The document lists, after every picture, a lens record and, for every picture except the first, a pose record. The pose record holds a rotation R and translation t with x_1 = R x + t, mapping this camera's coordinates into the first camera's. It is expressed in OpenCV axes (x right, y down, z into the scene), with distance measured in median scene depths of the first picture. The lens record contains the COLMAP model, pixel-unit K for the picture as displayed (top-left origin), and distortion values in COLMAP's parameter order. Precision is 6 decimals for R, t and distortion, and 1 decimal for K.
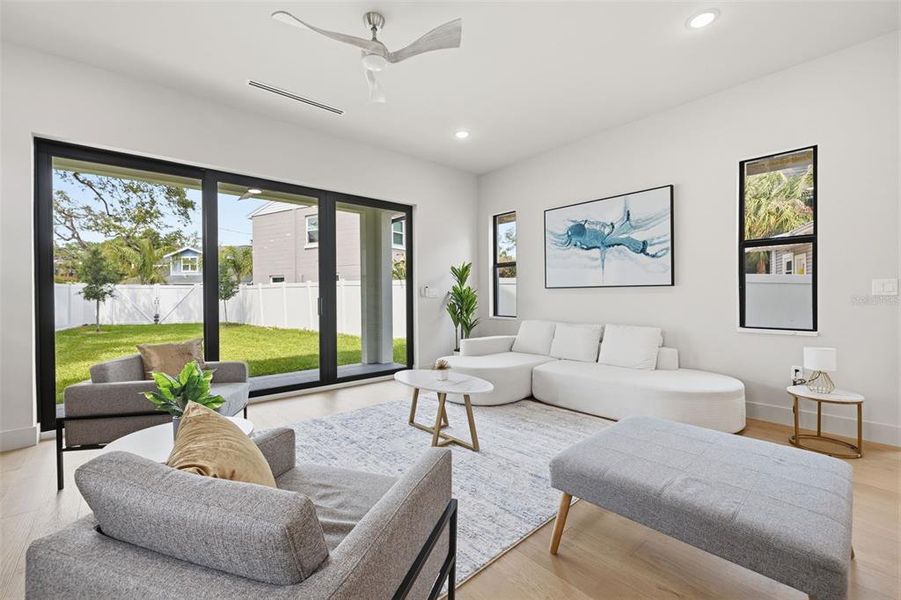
lens RADIAL K [[380.7, 0, 451.0], [0, 380.7, 298.6], [0, 0, 1]] dist [0.000153, 0.000255]
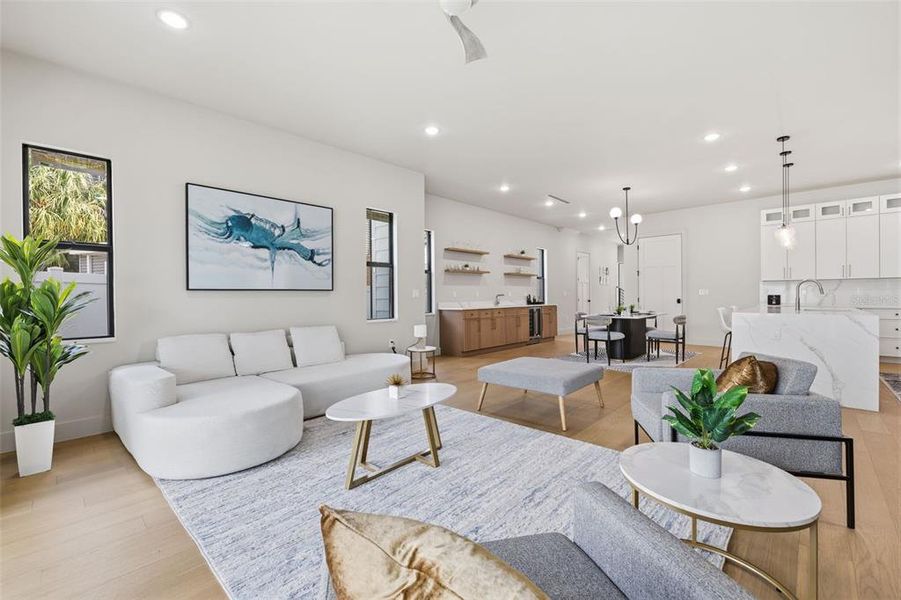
lens RADIAL K [[380.7, 0, 443.7], [0, 380.7, 294.9], [0, 0, 1]] dist [0.000153, 0.000255]
pose [[-0.084176, 0.011473, 0.996385, -0.585974], [0.021757, 0.999716, -0.009673, 0.000002], [-0.996213, 0.020864, -0.084402, 0.656039]]
